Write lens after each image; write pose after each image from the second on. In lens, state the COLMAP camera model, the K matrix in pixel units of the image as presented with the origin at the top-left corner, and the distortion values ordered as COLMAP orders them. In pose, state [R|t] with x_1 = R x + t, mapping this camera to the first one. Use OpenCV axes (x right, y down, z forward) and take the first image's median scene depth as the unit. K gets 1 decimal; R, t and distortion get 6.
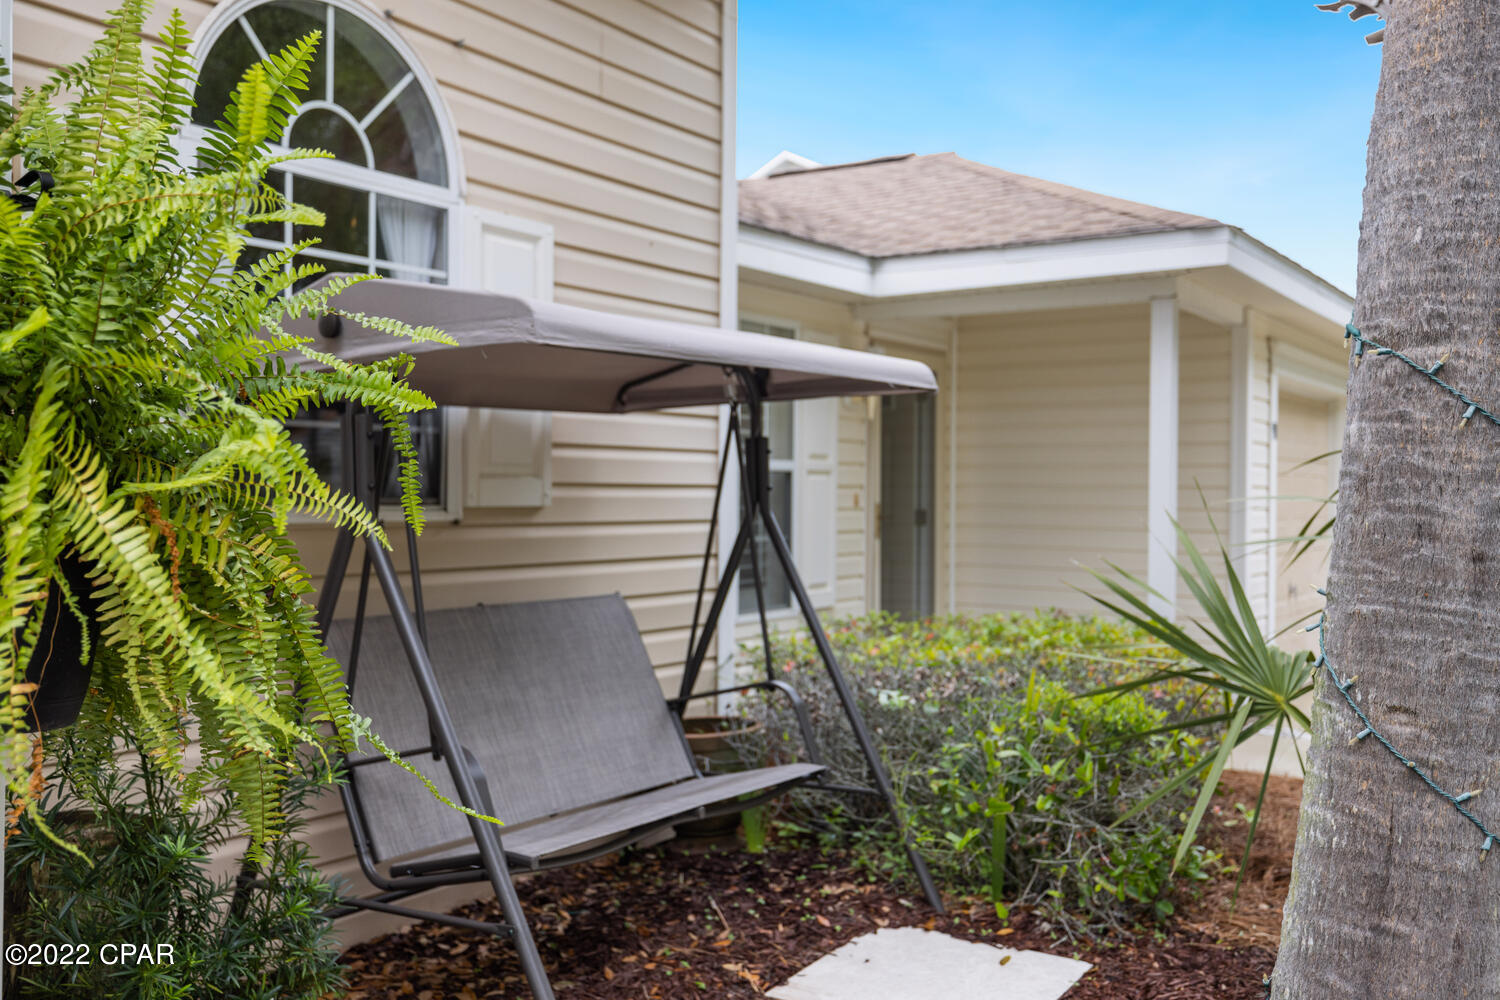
lens RADIAL K [[1376.4, 0, 751.5], [0, 1376.4, 496.7], [0, 0, 1]] dist [0.008037, 0.000000]
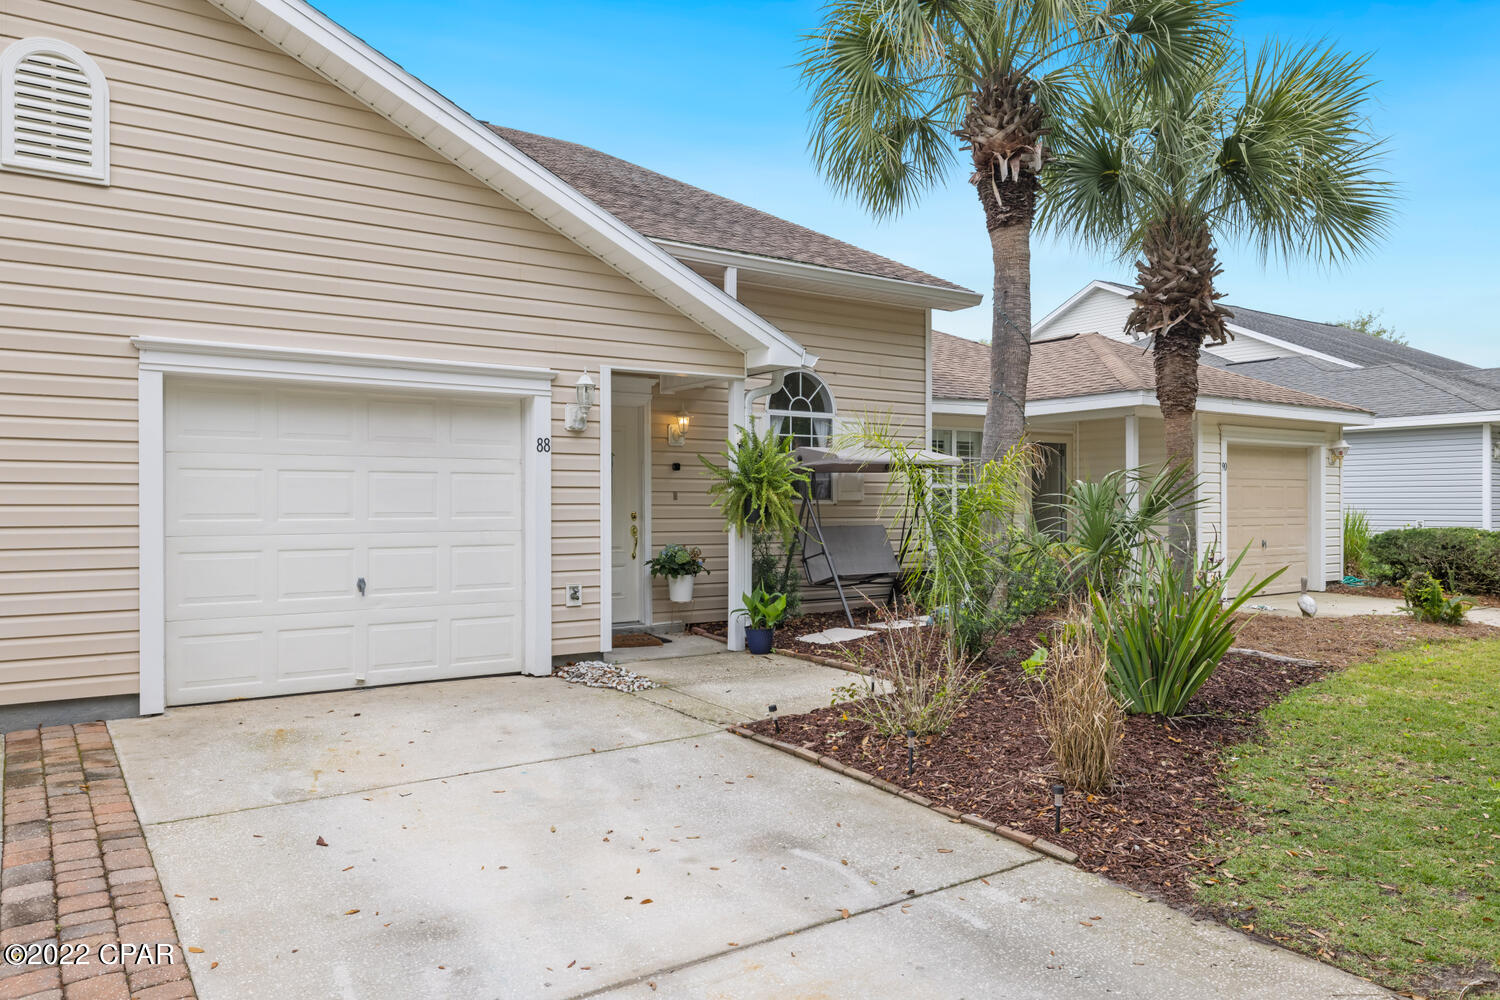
lens RADIAL K [[1055.8, 0, 752.6], [0, 1055.8, 510.4], [0, 0, 1]] dist [-0.001214, 0.003002]
pose [[0.935276, -0.007779, -0.353834, 0.583674], [0.007580, 0.999969, -0.001948, 0.039447], [0.353838, -0.000860, 0.935306, -1.731124]]
